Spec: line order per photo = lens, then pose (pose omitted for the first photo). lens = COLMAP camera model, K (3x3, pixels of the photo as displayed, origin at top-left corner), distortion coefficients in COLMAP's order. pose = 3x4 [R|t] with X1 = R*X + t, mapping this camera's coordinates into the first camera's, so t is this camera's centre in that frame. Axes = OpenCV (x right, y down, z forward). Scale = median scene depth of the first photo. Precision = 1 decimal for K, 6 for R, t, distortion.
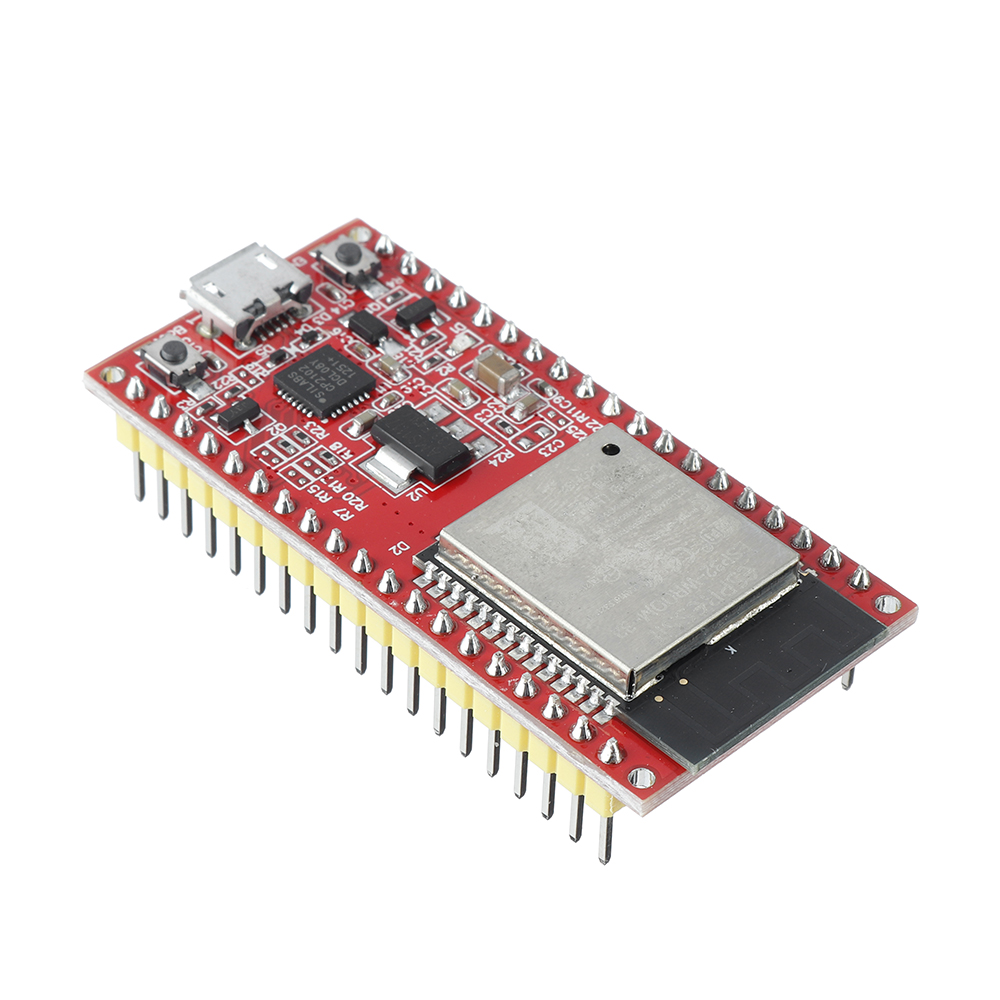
lens RADIAL K [[3868.6, 0, 500.3], [0, 3868.6, 502.1], [0, 0, 1]] dist [0.580773, 0.000000]
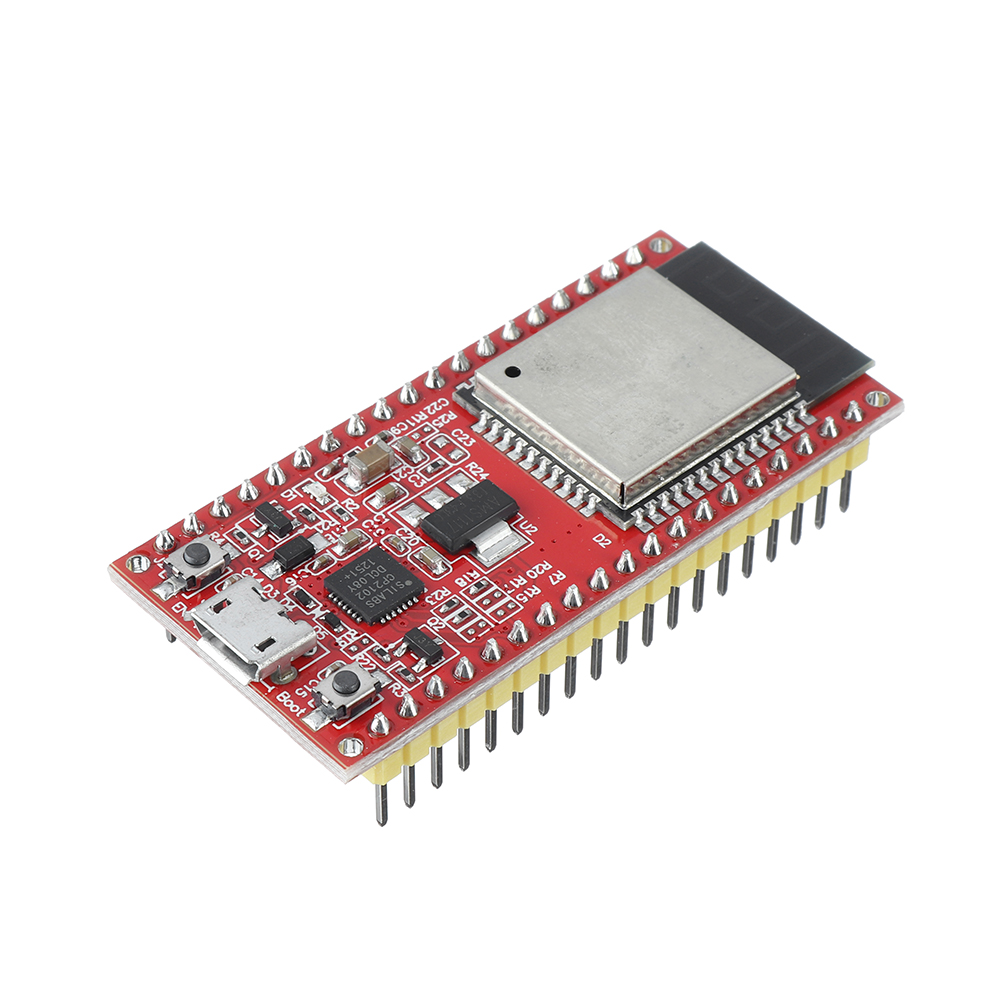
lens RADIAL K [[3868.6, 0, 489.7], [0, 3868.6, 500.2], [0, 0, 1]] dist [0.580773, 0.000000]
pose [[0.027669, -0.725566, 0.687596, -0.734727], [0.673805, 0.521641, 0.523333, -0.559854], [-0.738391, 0.448825, 0.503323, 0.461826]]
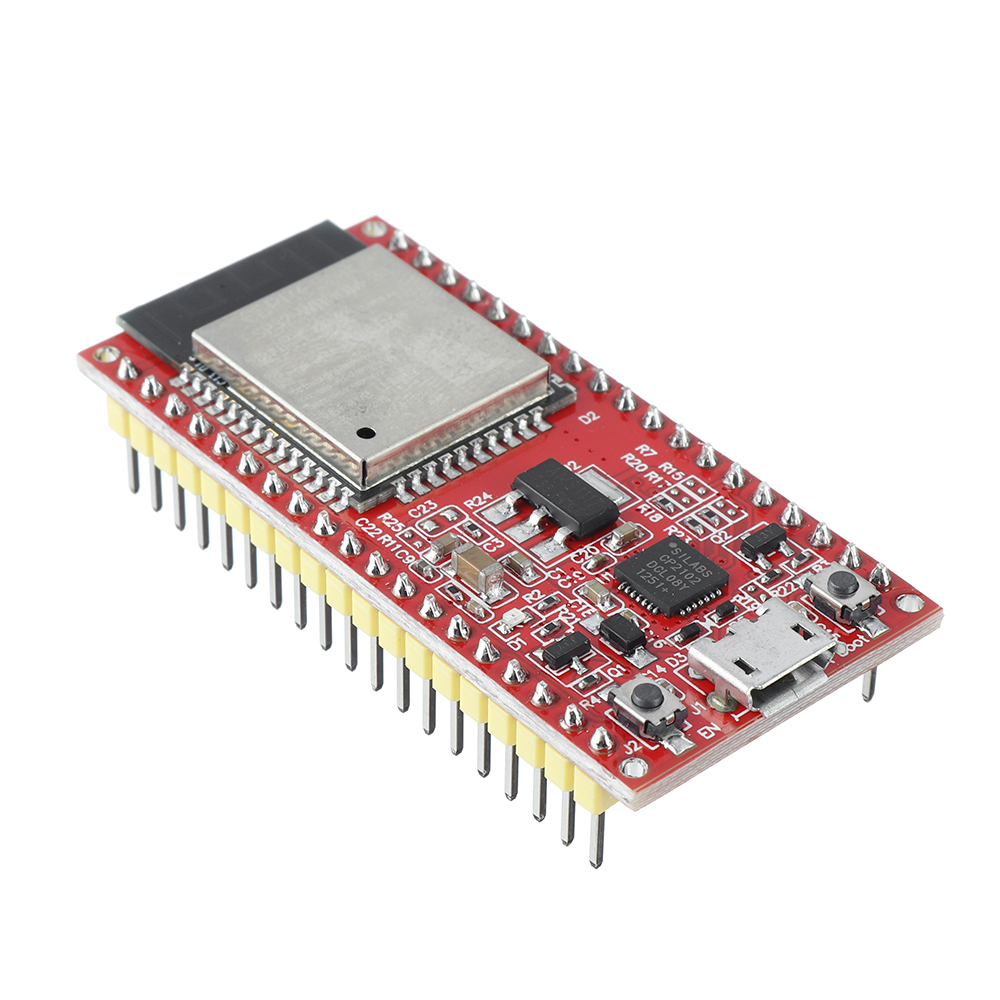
lens RADIAL K [[3439.4, 0, 501.7], [0, 3439.4, 498.6], [0, 0, 1]] dist [0.324945, 0.000000]
pose [[-0.997369, -0.072459, 0.002341, -0.007275], [-0.007553, 0.135966, 0.990685, -0.825691], [-0.072103, 0.988060, -0.136155, 1.105541]]
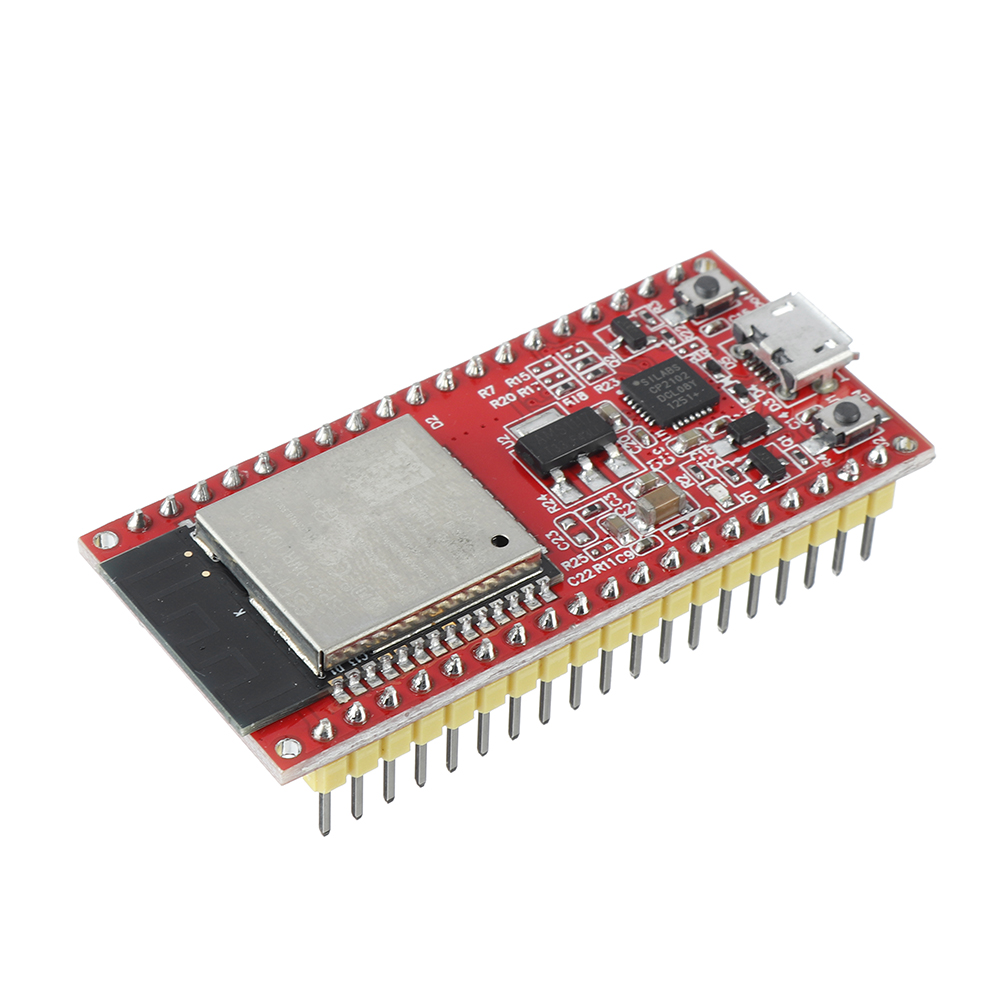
lens RADIAL K [[3868.6, 0, 435.1], [0, 3868.6, 511.0], [0, 0, 1]] dist [0.580773, 0.000000]
pose [[-0.161000, 0.668501, -0.726076, 0.739556], [-0.685613, 0.453432, 0.569504, -0.565401], [0.709939, 0.589497, 0.385330, 0.585398]]
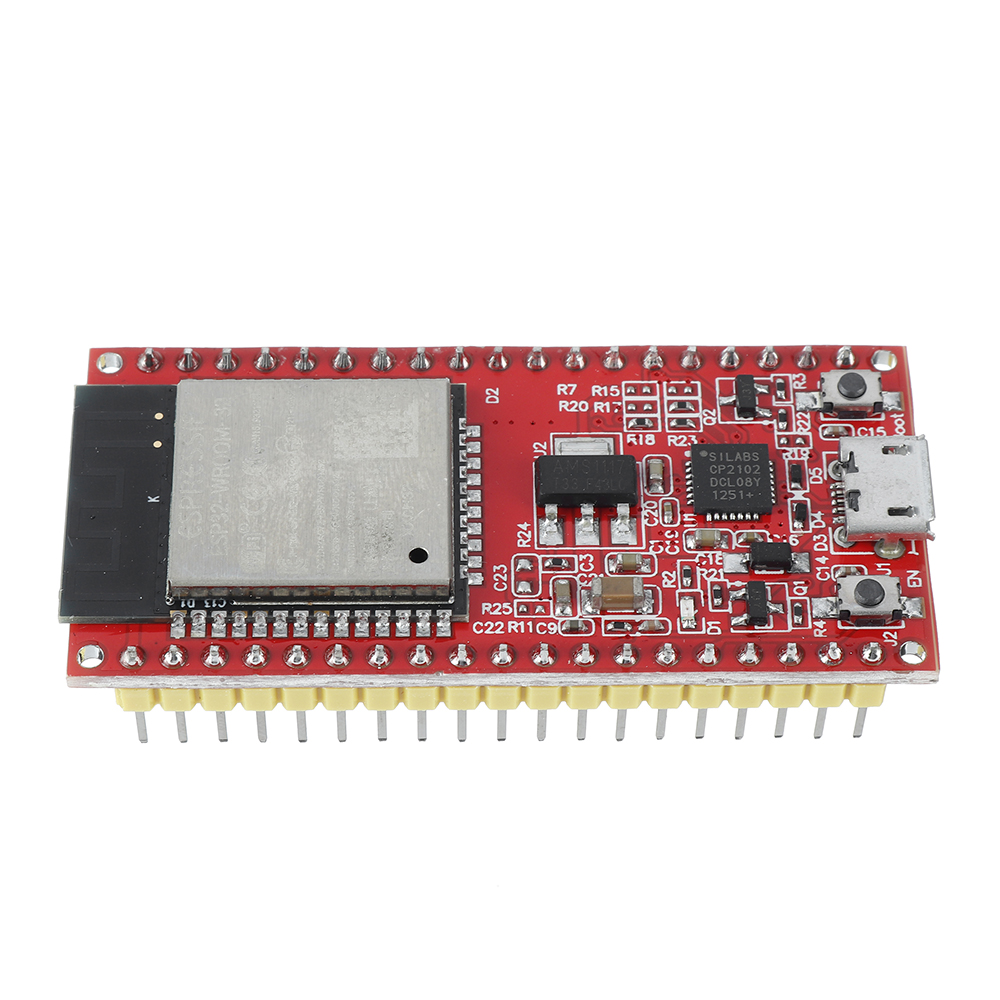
lens RADIAL K [[3439.4, 0, 495.6], [0, 3439.4, 498.3], [0, 0, 1]] dist [0.324945, 0.000000]
pose [[-0.682069, 0.576814, -0.449519, 0.374644], [-0.522108, 0.046301, 0.851622, -0.718469], [0.512041, 0.815562, 0.269578, 0.758822]]
